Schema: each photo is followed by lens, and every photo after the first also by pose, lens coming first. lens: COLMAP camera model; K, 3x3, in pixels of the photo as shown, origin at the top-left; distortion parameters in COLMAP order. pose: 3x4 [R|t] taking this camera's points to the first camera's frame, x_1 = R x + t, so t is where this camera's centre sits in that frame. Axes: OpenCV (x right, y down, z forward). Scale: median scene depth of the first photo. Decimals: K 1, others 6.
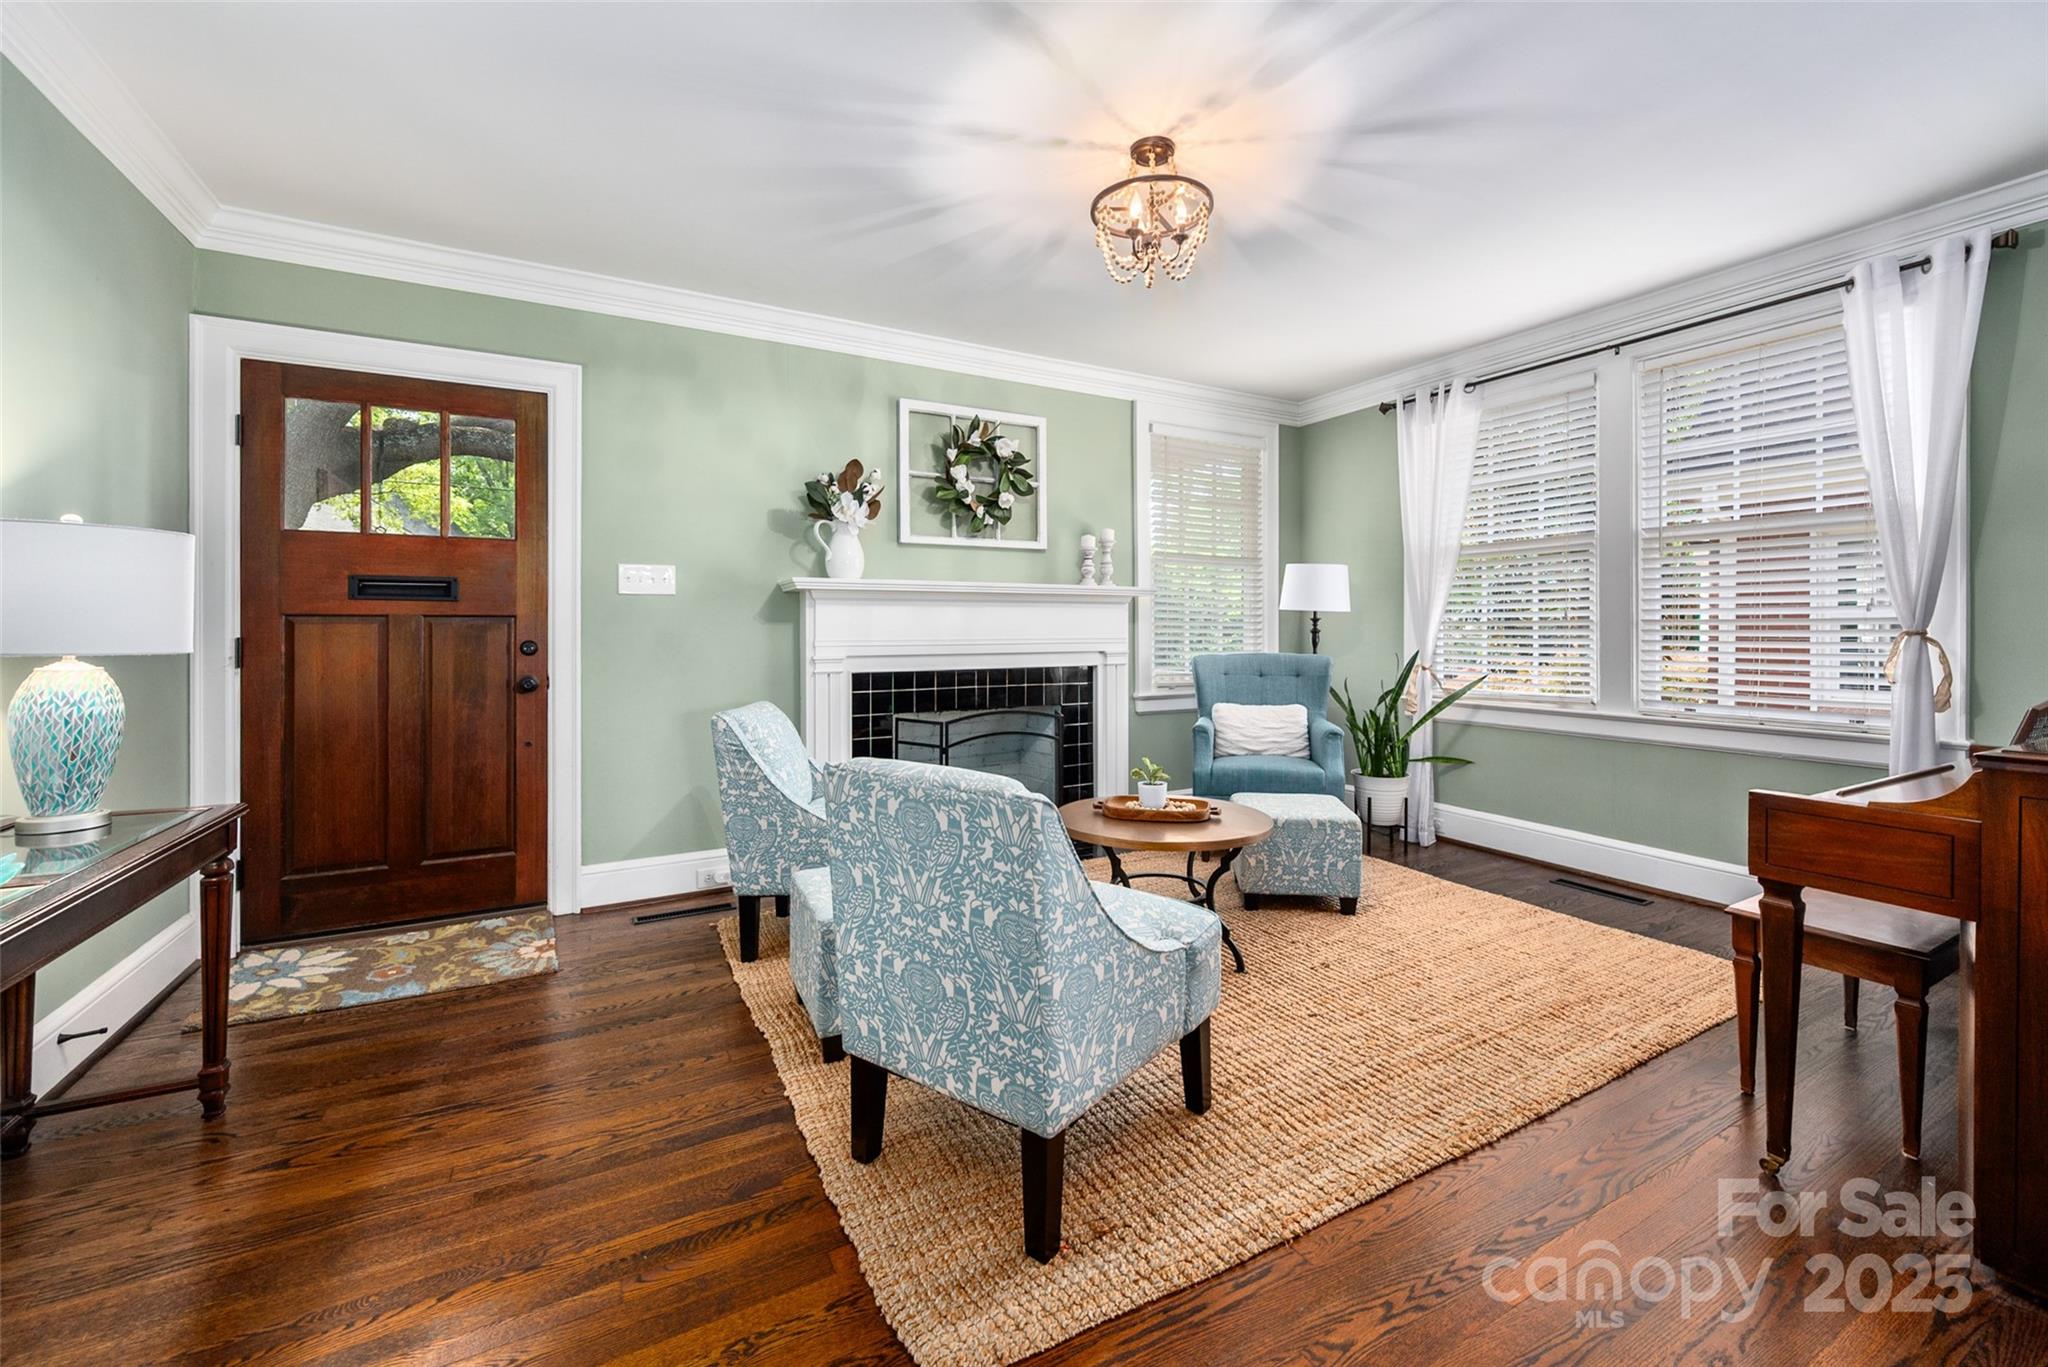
lens RADIAL K [[824.3, 0, 1037.6], [0, 824.3, 642.1], [0, 0, 1]] dist [-0.000125, -0.000422]
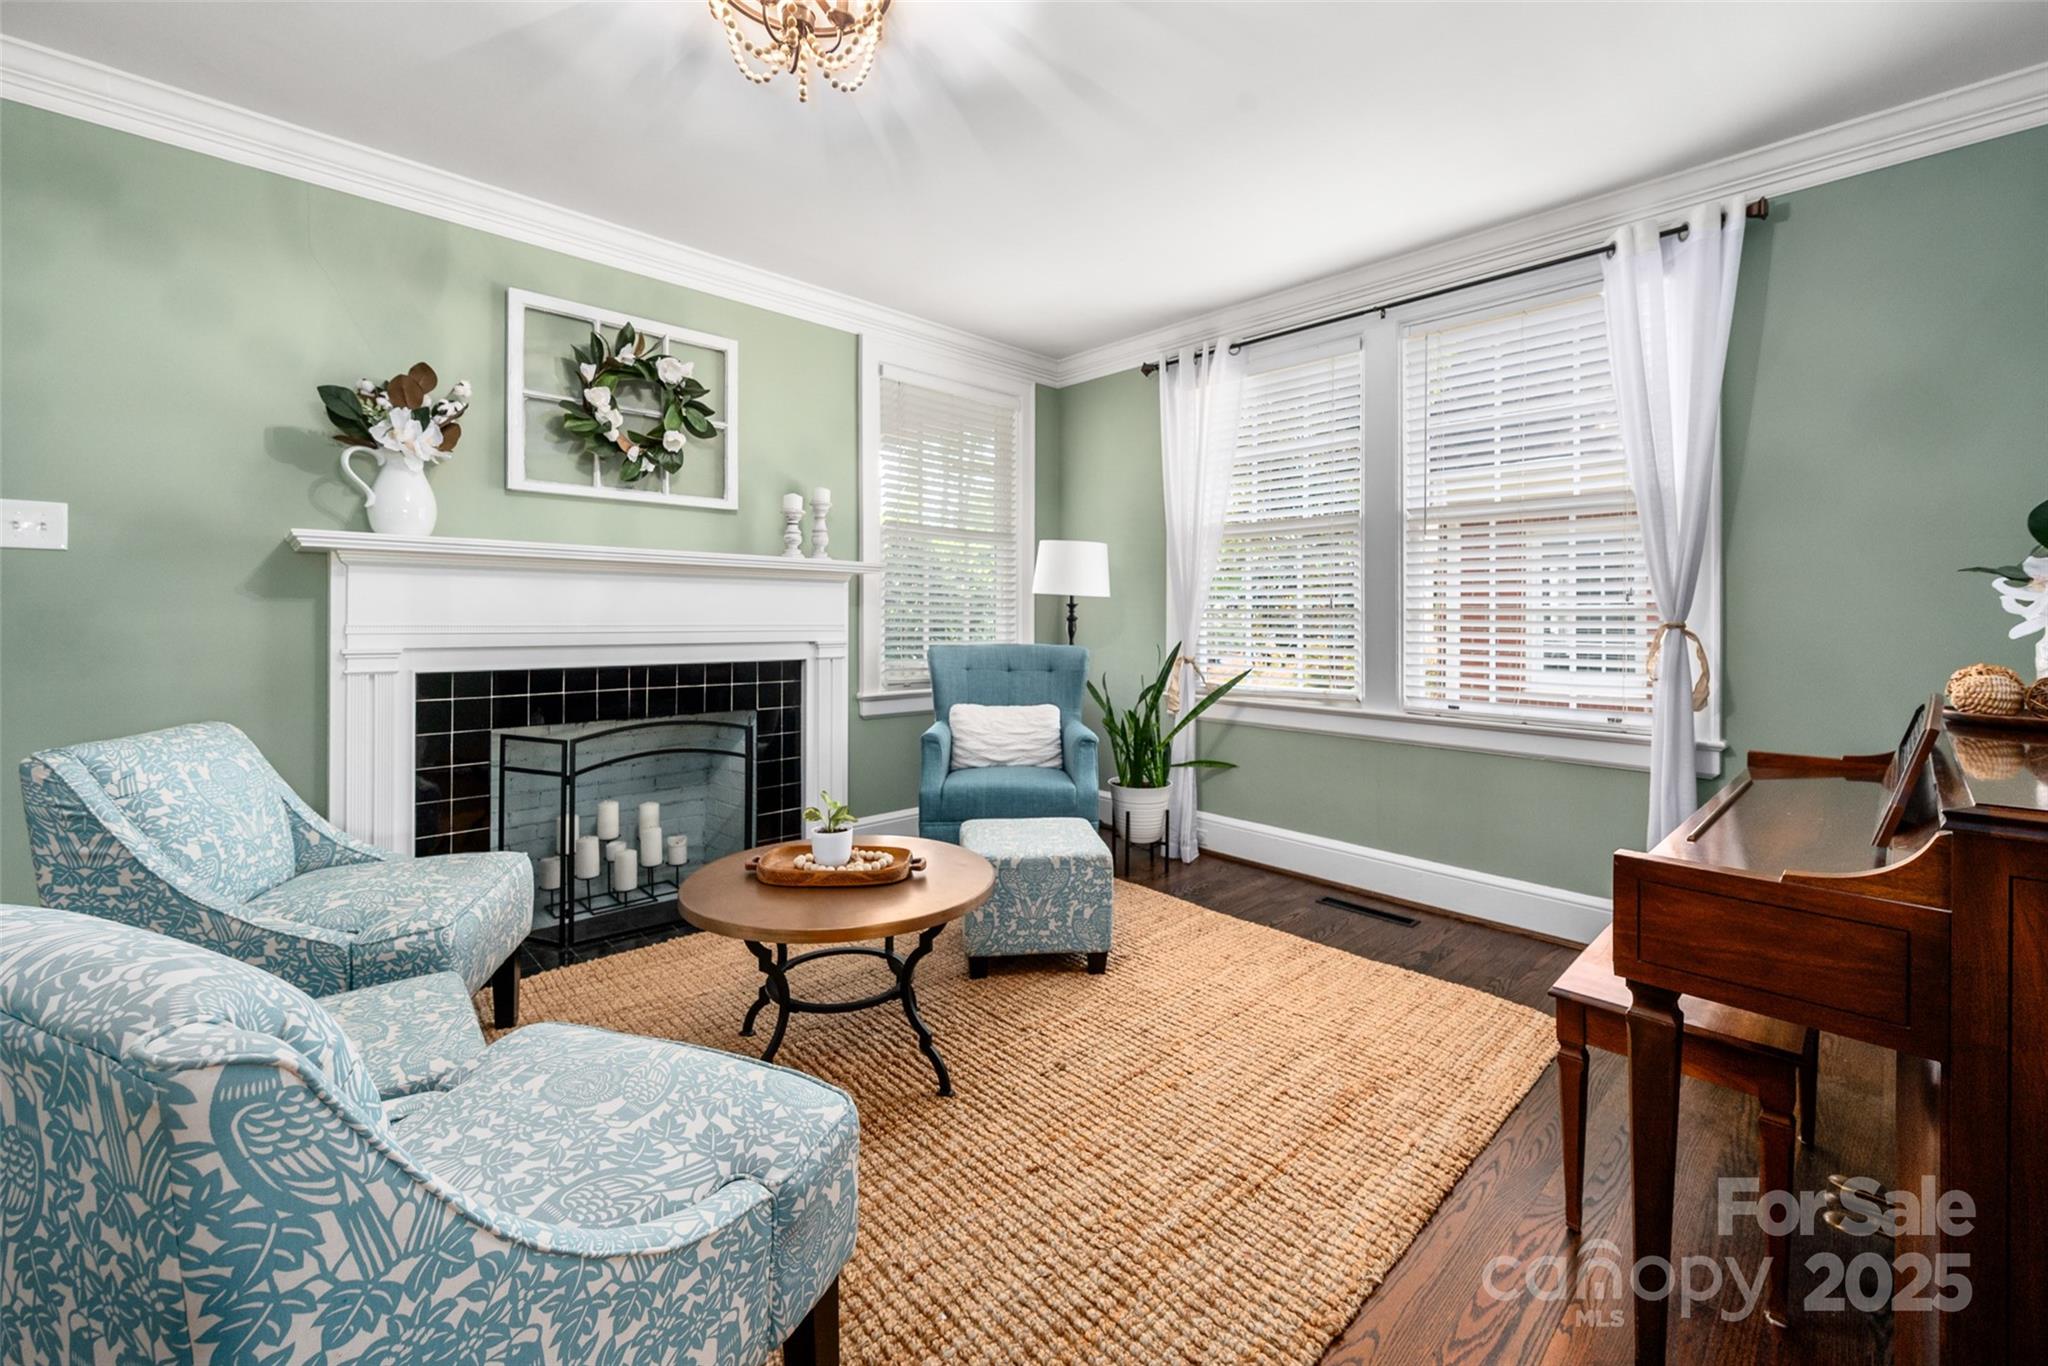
lens RADIAL K [[824.5, 0, 1020.9], [0, 824.5, 617.4], [0, 0, 1]] dist [0.000791, 0.000018]
pose [[0.972308, 0.009298, 0.233519, 0.102402], [-0.006089, 0.999877, -0.014456, -0.002054], [-0.233624, 0.012634, 0.972245, 0.208694]]
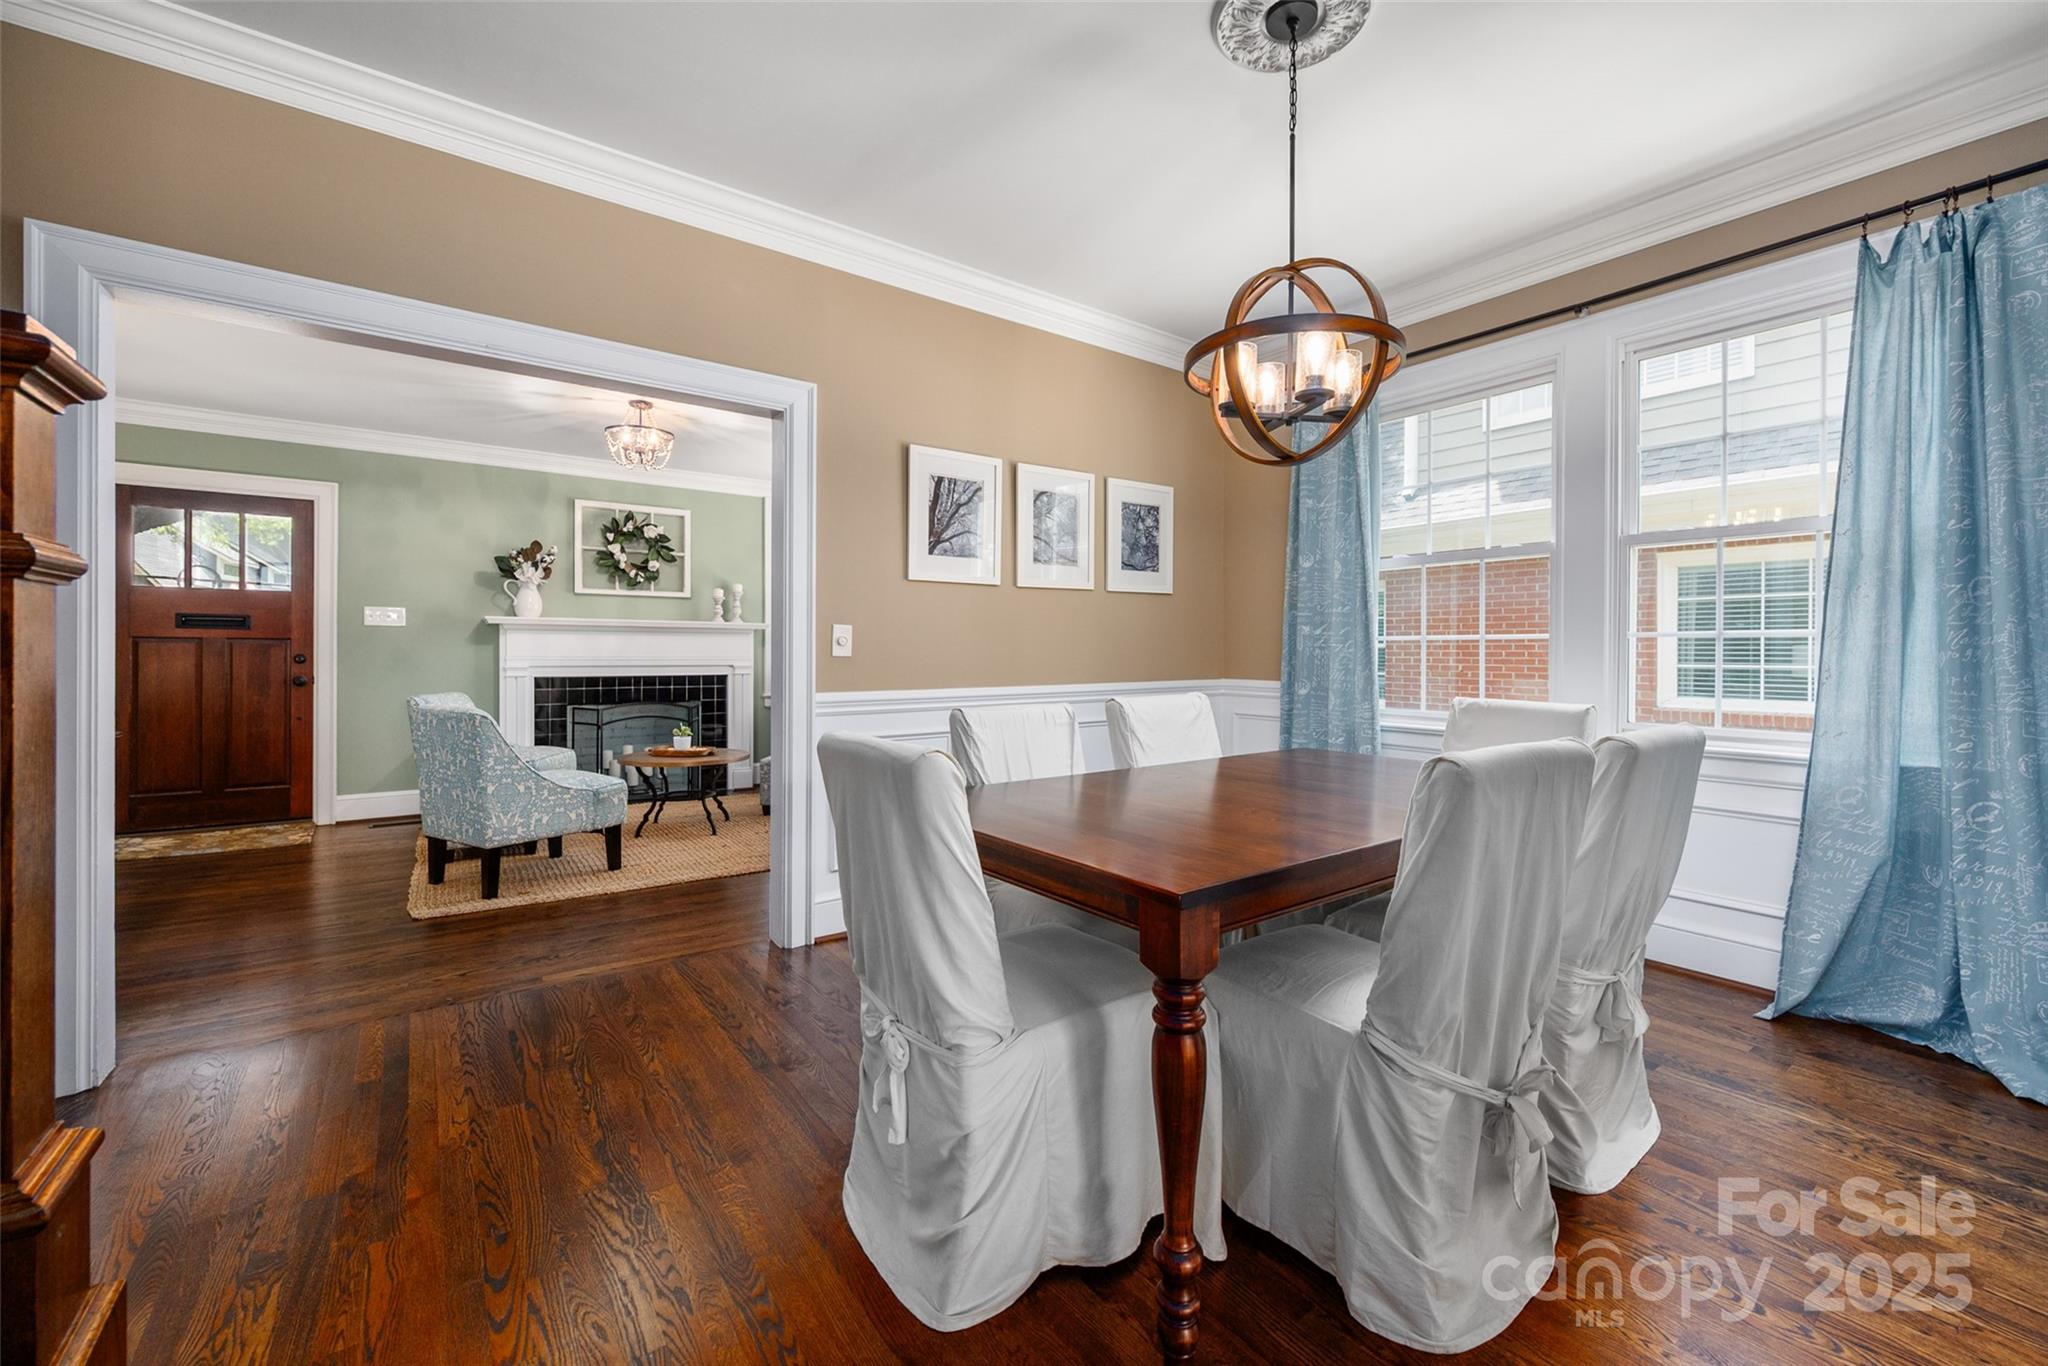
lens RADIAL K [[827.5, 0, 1036.7], [0, 827.5, 659.3], [0, 0, 1]] dist [-0.000154, -0.000141]
pose [[0.992902, 0.007408, 0.118702, 0.522411], [-0.006601, 0.999952, -0.007185, 0.008789], [-0.118749, 0.006351, 0.992904, -0.654525]]
